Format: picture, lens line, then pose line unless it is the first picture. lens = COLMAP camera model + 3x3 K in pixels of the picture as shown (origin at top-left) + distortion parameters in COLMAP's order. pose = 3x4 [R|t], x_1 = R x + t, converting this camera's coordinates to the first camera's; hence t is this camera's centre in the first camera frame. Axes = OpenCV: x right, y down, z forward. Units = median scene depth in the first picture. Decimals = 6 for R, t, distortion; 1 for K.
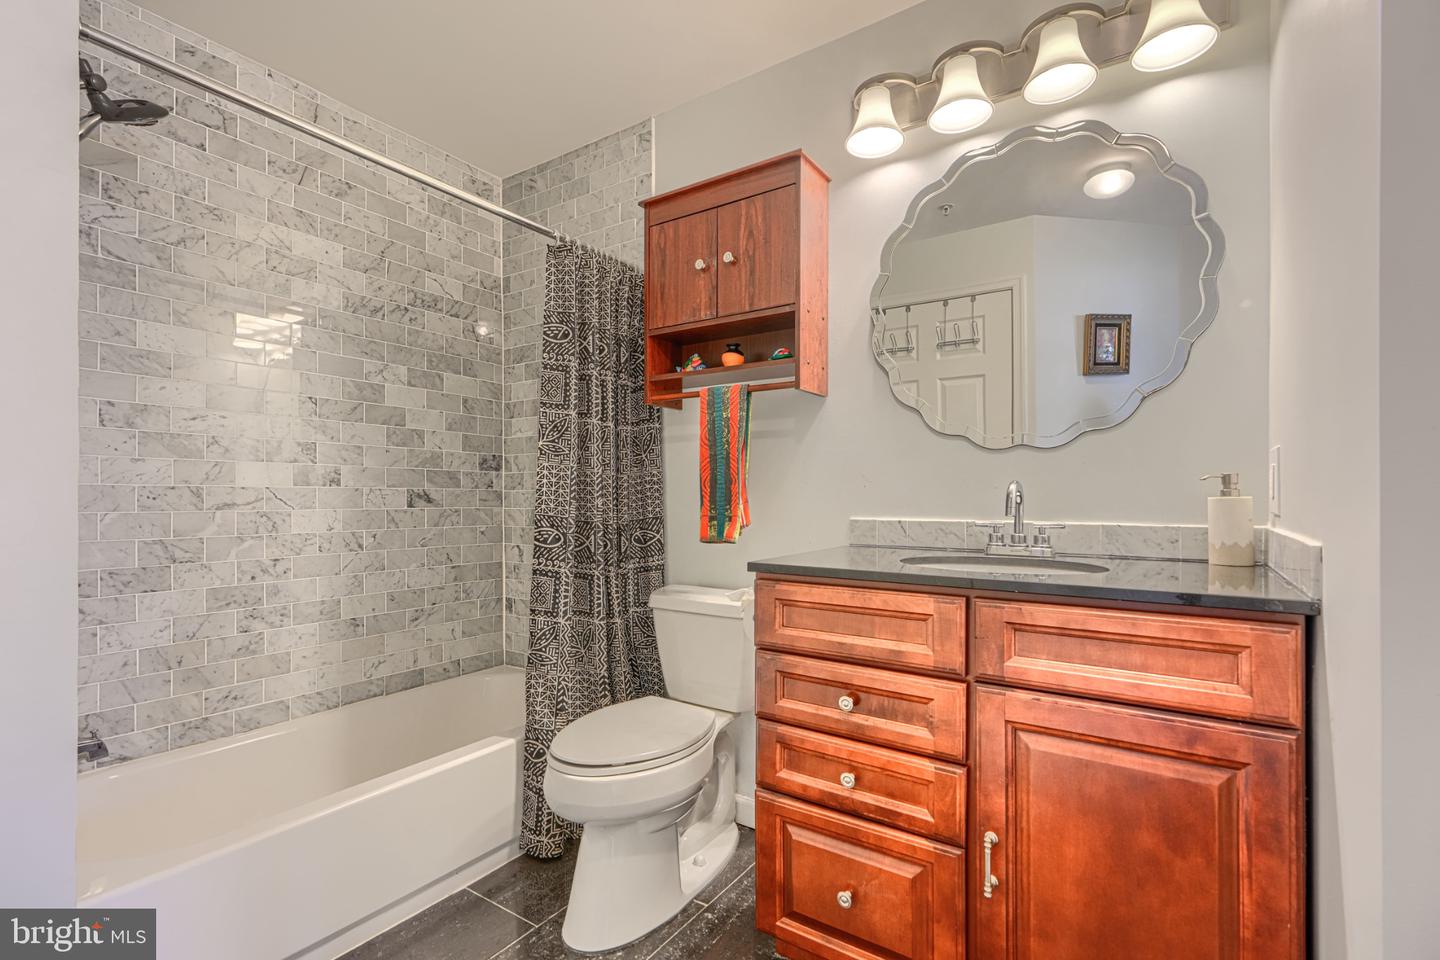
lens RADIAL K [[657.5, 0, 719.0], [0, 657.5, 489.5], [0, 0, 1]] dist [0.001622, -0.000166]
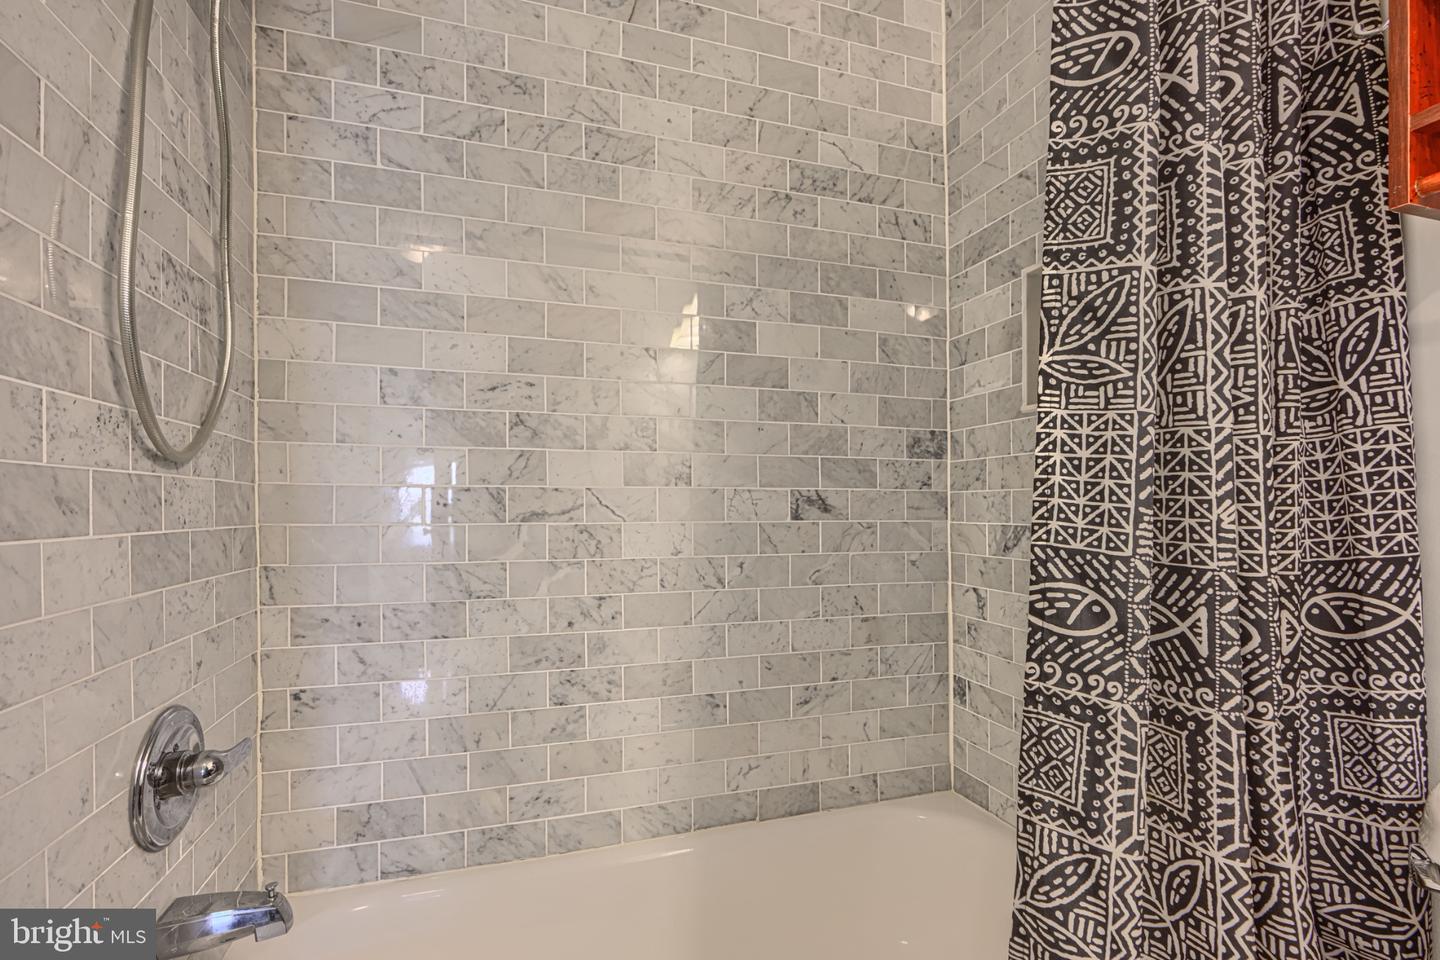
lens RADIAL K [[657.5, 0, 717.1], [0, 657.5, 502.8], [0, 0, 1]] dist [0.001622, -0.000166]
pose [[0.790287, -0.000688, -0.612737, -0.171314], [0.007550, 0.999934, 0.008615, 0.006296], [0.612690, -0.011434, 0.790240, 0.531610]]
